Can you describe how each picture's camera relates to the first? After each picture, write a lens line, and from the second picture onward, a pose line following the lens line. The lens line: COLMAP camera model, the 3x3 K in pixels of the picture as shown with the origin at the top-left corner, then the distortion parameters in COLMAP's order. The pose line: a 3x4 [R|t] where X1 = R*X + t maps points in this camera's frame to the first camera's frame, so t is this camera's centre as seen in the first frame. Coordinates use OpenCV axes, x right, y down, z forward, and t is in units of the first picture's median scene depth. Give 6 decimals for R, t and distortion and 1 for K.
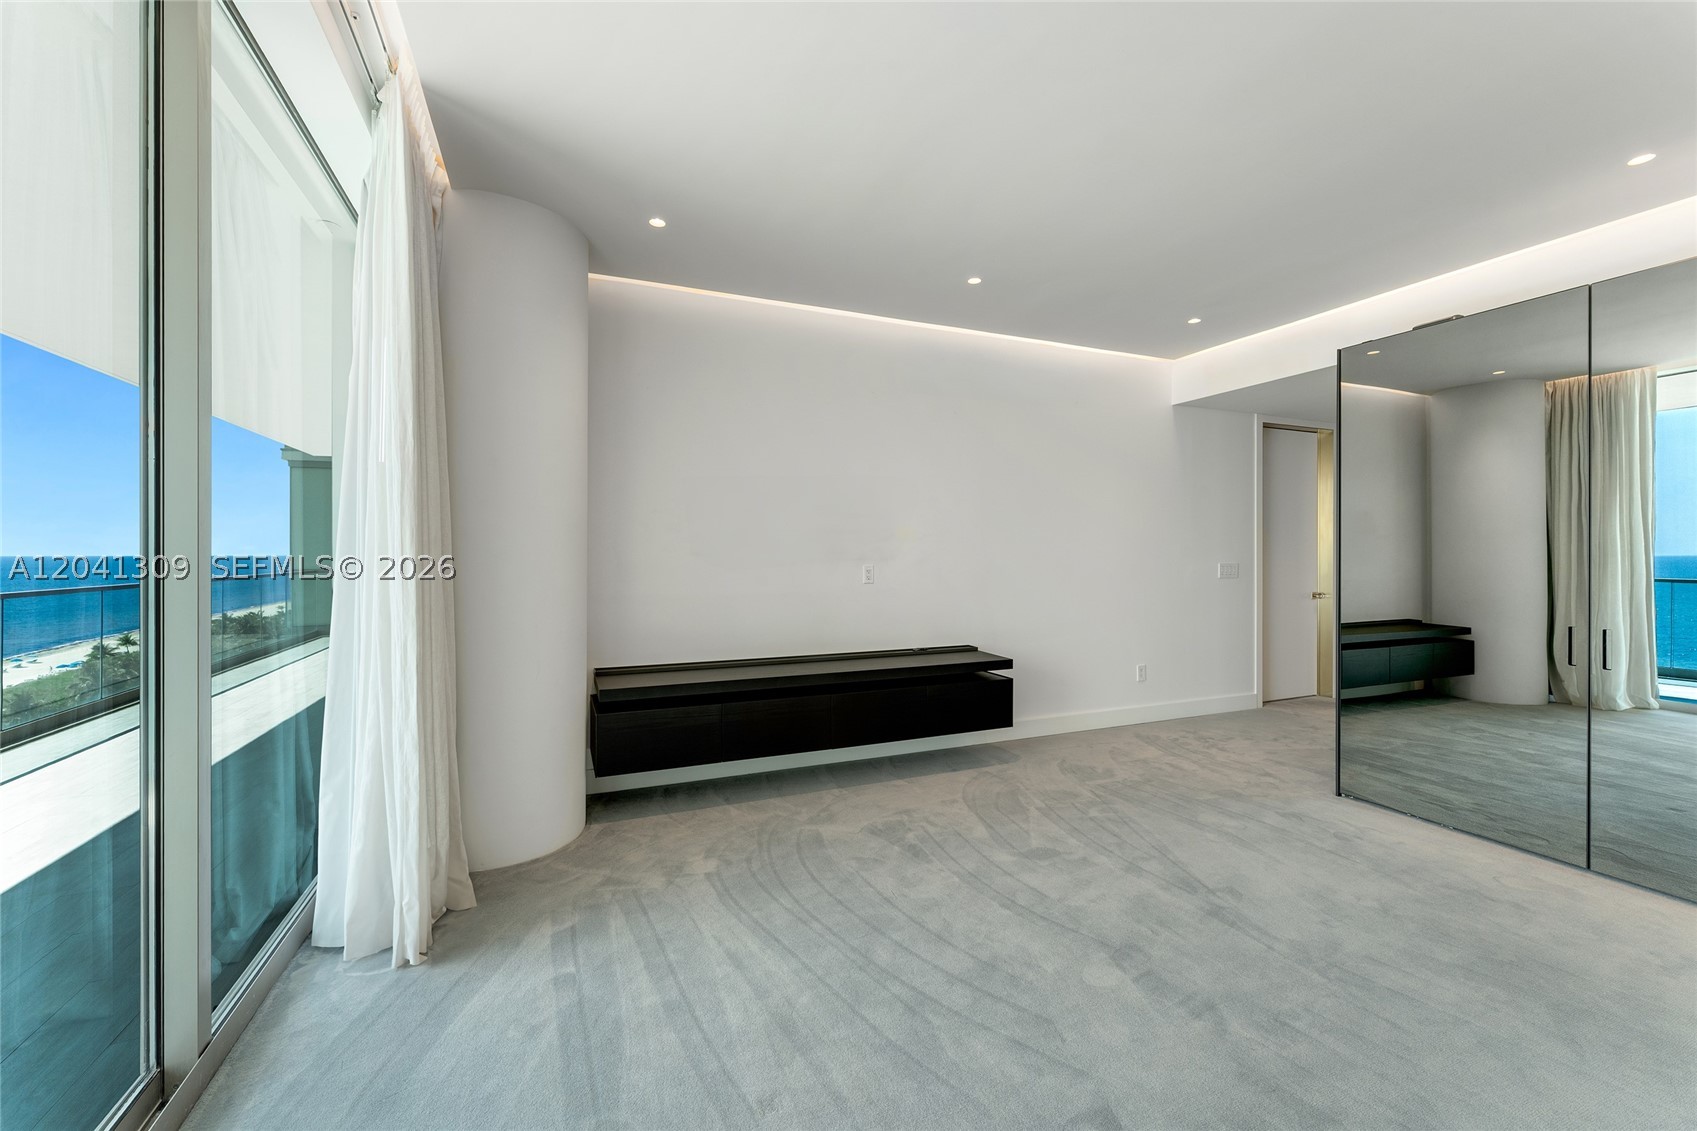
lens RADIAL K [[701.1, 0, 854.8], [0, 701.1, 553.4], [0, 0, 1]] dist [-0.002568, -0.000158]
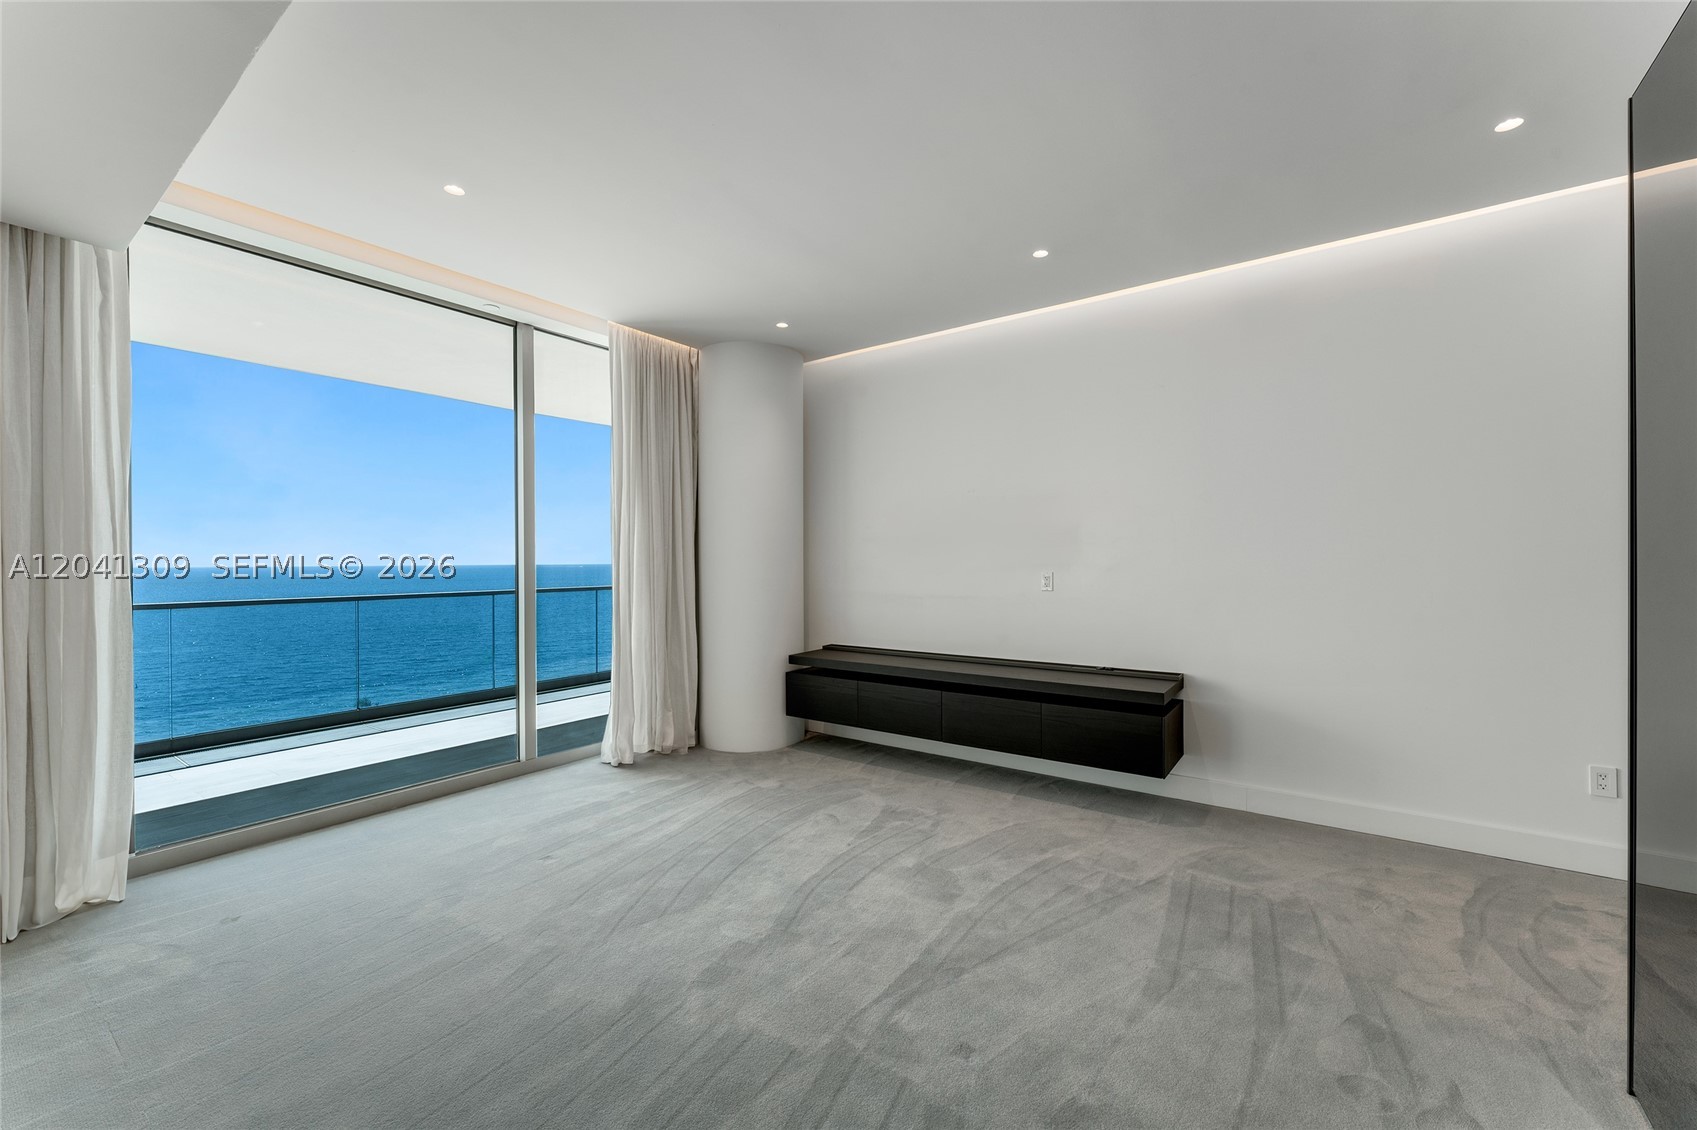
lens RADIAL K [[709.0, 0, 854.0], [0, 709.0, 566.6], [0, 0, 1]] dist [0.003137, 0.000110]
pose [[0.496414, 0.003845, -0.868078, 0.931030], [0.002881, 0.999977, 0.006077, 0.003480], [0.868081, -0.005518, 0.496391, 0.379131]]
